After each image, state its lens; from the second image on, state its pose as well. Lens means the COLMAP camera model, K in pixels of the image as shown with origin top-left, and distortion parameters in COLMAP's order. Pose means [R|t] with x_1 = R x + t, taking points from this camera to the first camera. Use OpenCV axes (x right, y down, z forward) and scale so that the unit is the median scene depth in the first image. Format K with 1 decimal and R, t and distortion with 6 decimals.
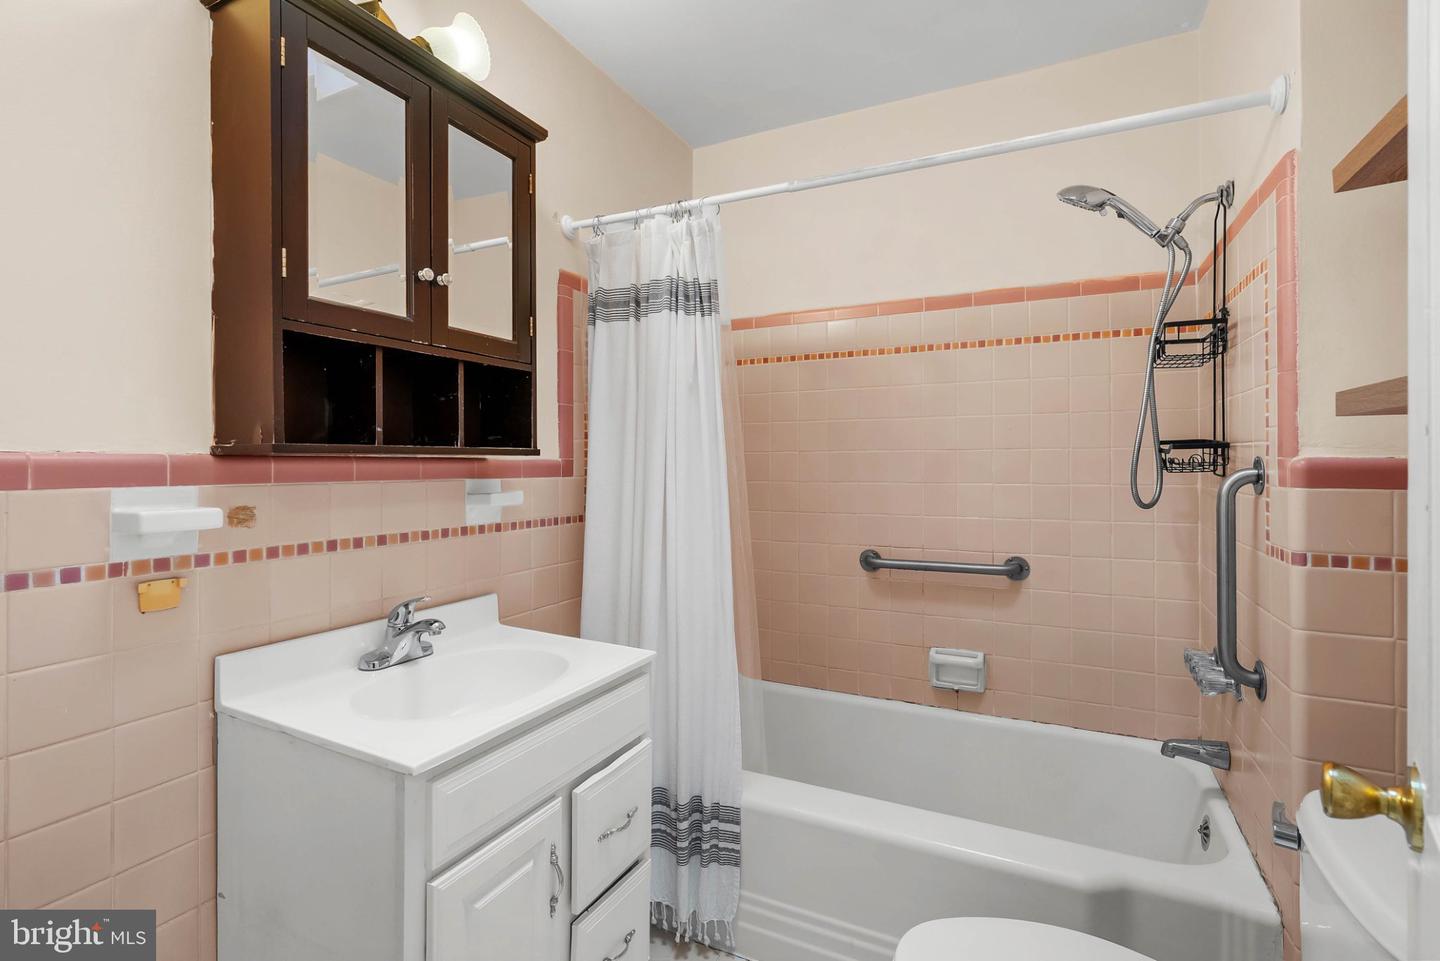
lens RADIAL K [[655.0, 0, 723.5], [0, 655.0, 469.6], [0, 0, 1]] dist [-0.011989, 0.000976]
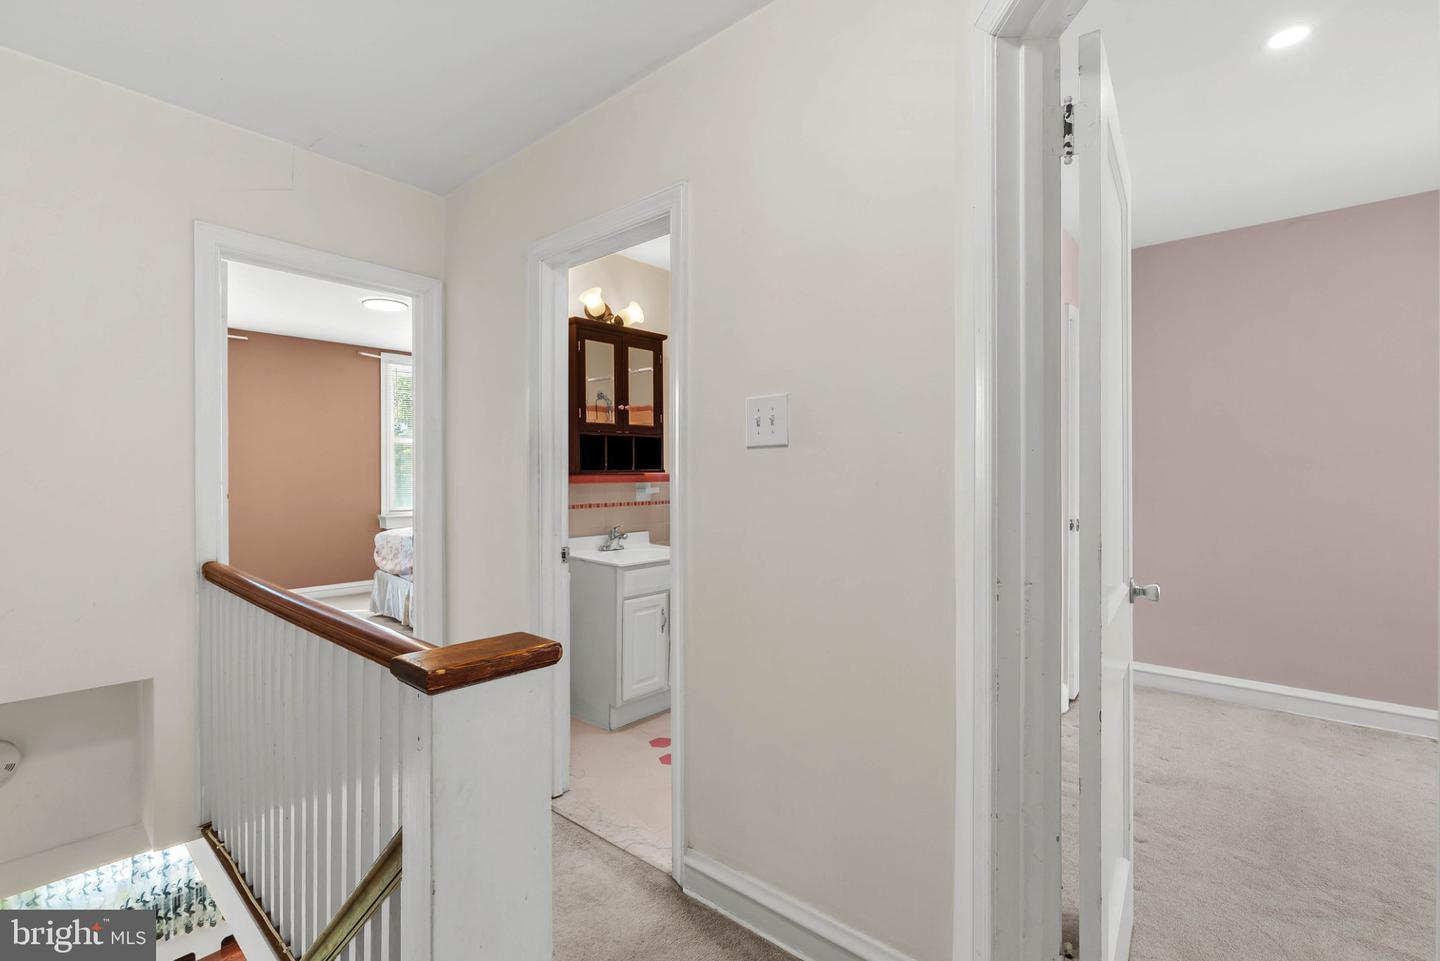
lens RADIAL K [[655.0, 0, 721.2], [0, 655.0, 476.2], [0, 0, 1]] dist [-0.011989, 0.000976]
pose [[0.965952, -0.003535, -0.258696, 0.626862], [0.003574, 0.999994, -0.000317, -0.006560], [0.258695, -0.000618, 0.965959, -1.469860]]
